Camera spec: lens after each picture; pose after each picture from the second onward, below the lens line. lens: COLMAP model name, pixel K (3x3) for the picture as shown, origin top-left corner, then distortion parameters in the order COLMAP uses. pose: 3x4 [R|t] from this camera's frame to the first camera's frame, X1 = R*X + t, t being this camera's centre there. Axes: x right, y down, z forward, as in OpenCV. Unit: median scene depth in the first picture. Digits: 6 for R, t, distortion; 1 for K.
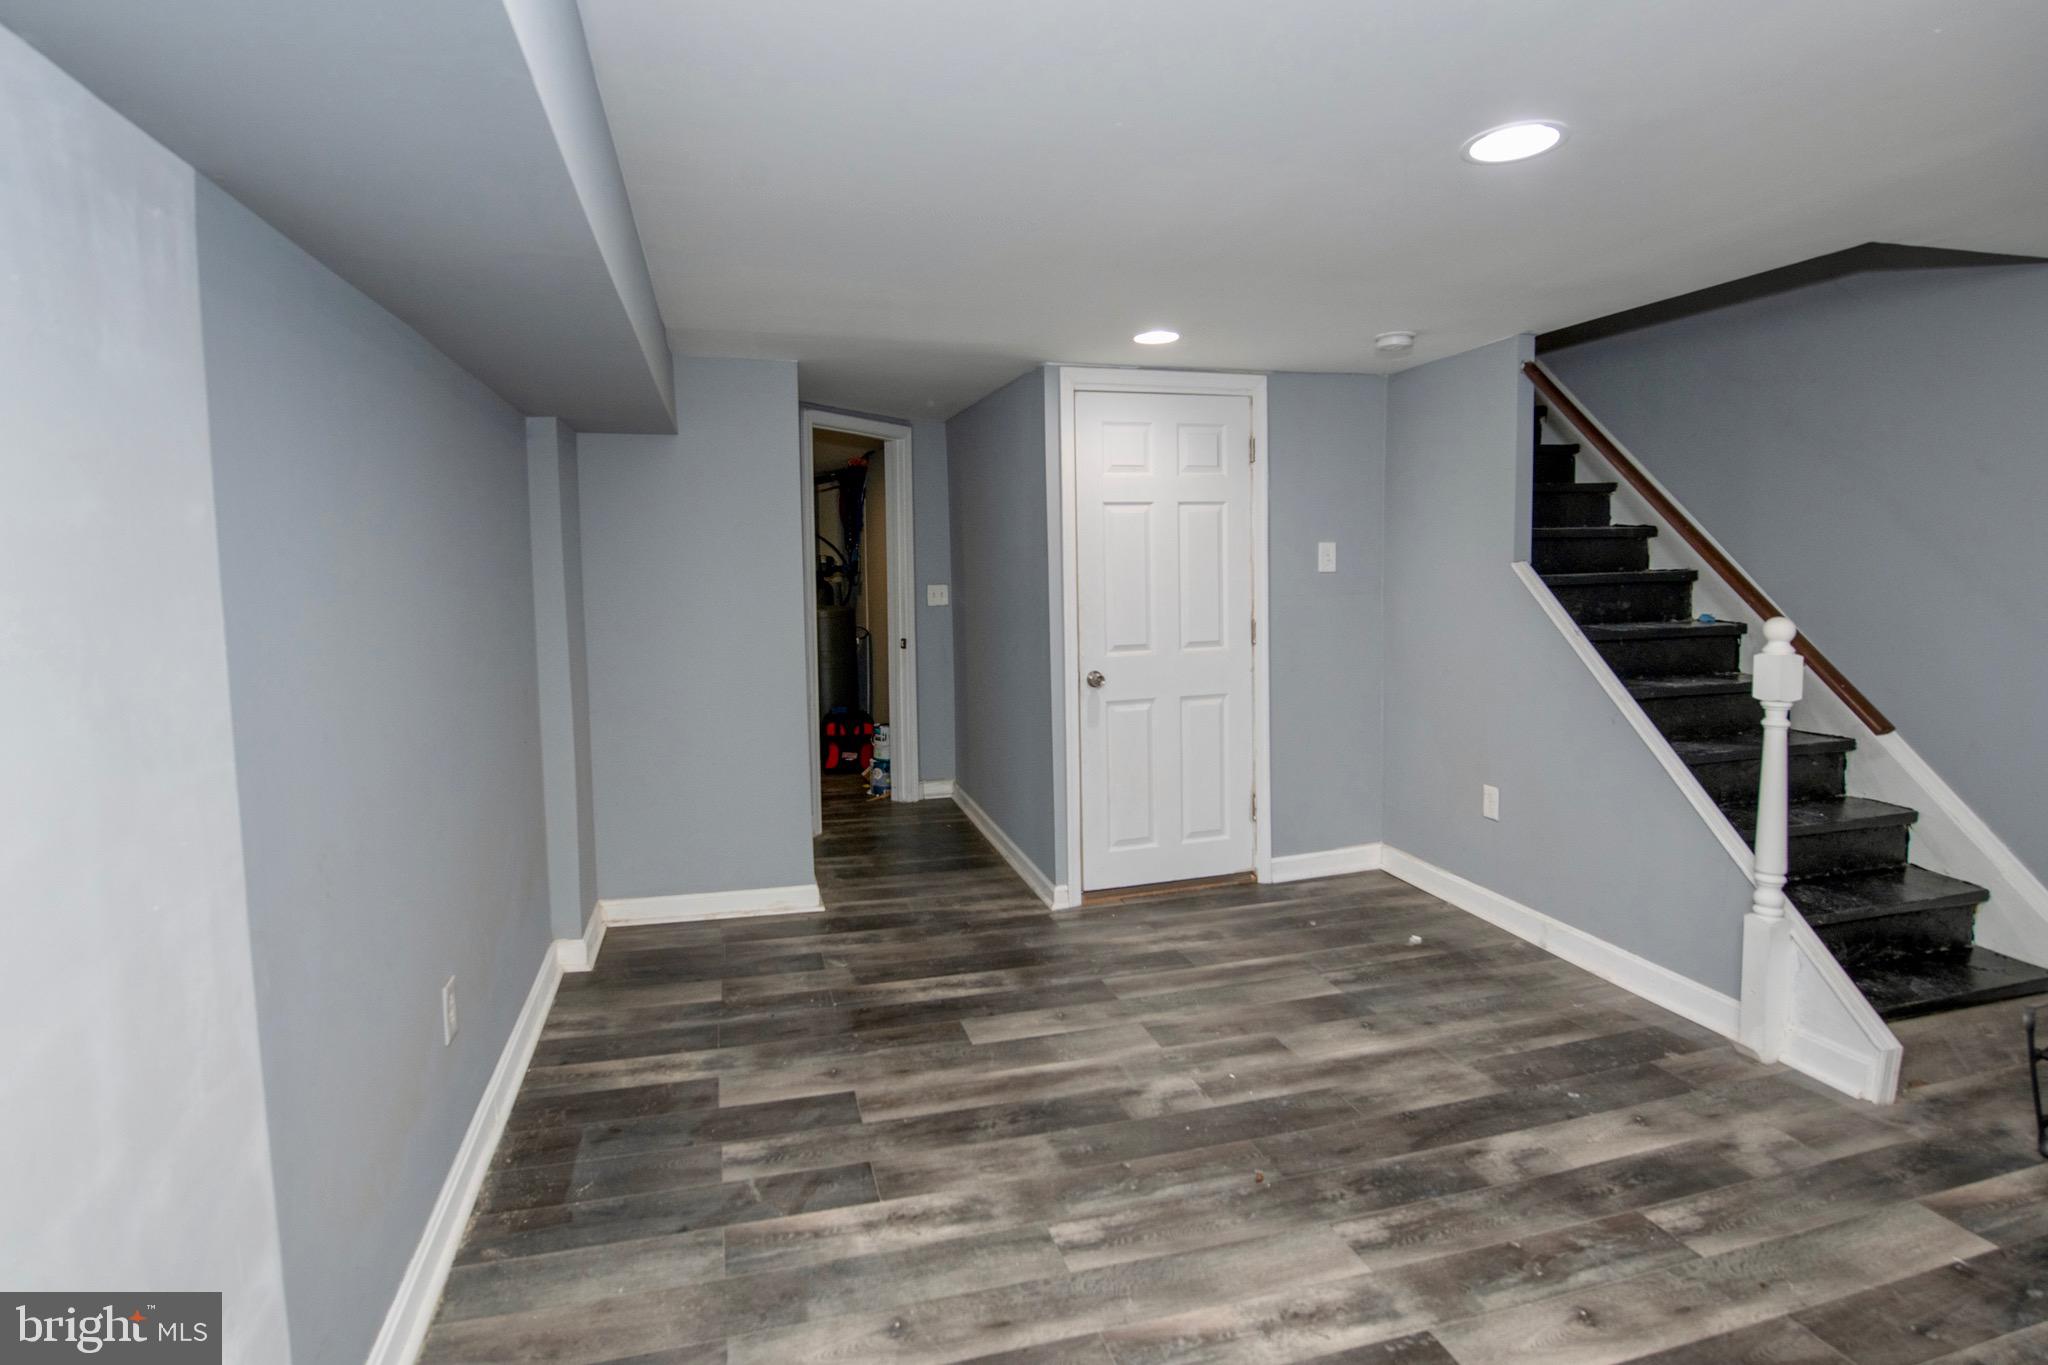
lens RADIAL K [[996.3, 0, 1024.3], [0, 996.3, 654.7], [0, 0, 1]] dist [-0.011069, -0.000939]
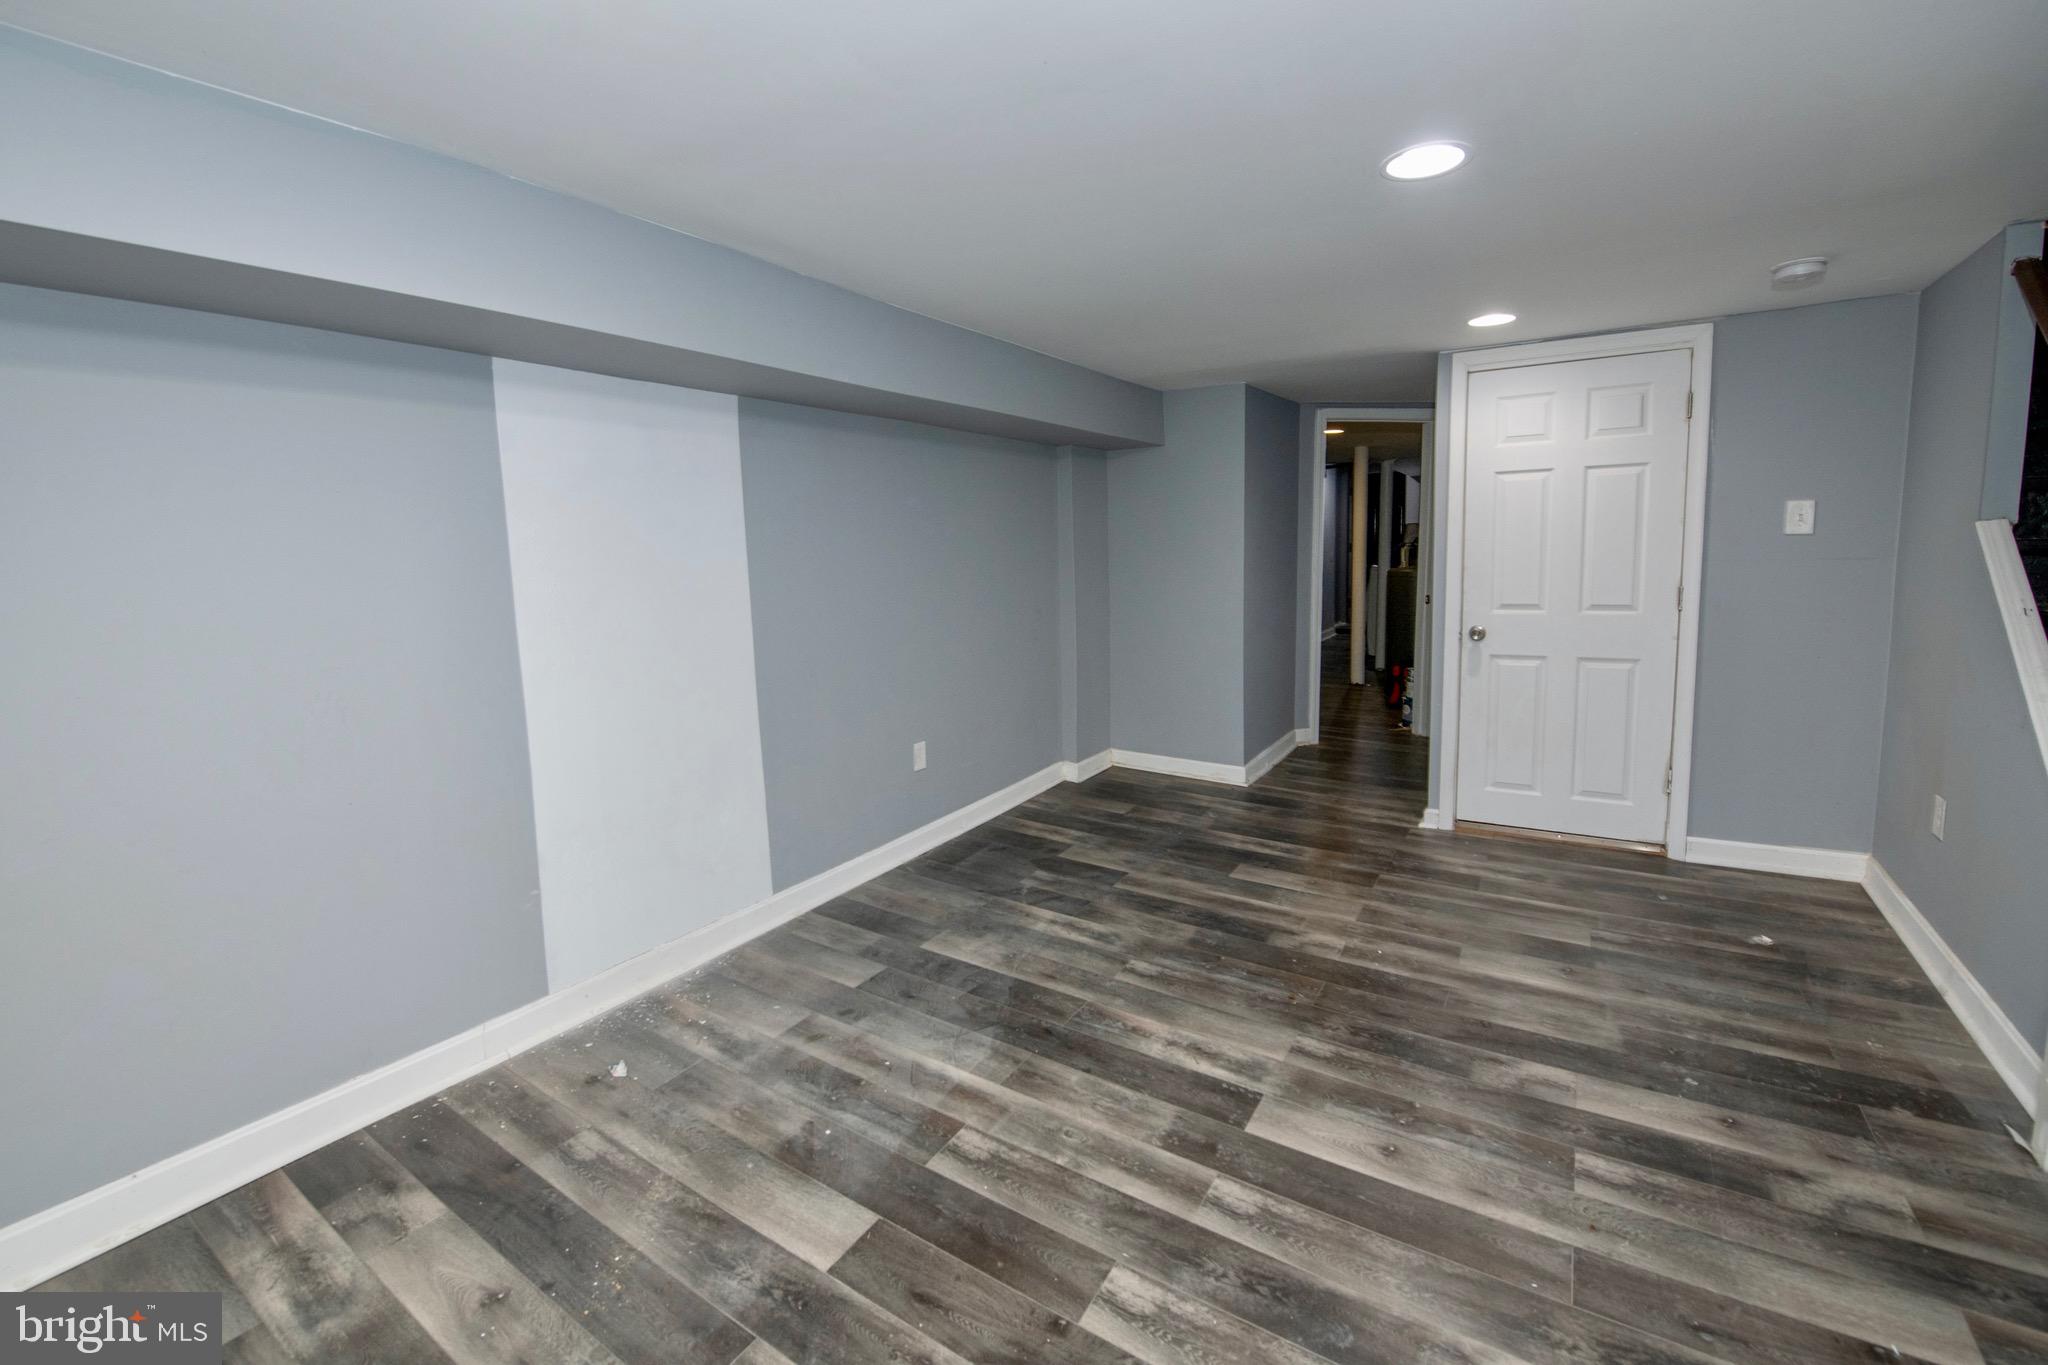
lens RADIAL K [[850.1, 0, 1035.1], [0, 850.1, 669.0], [0, 0, 1]] dist [-0.014866, -0.004271]
pose [[0.677303, 0.102752, -0.728493, 0.598784], [-0.051176, 0.994380, 0.092674, 0.002584], [0.733922, -0.025487, 0.678755, -0.008824]]
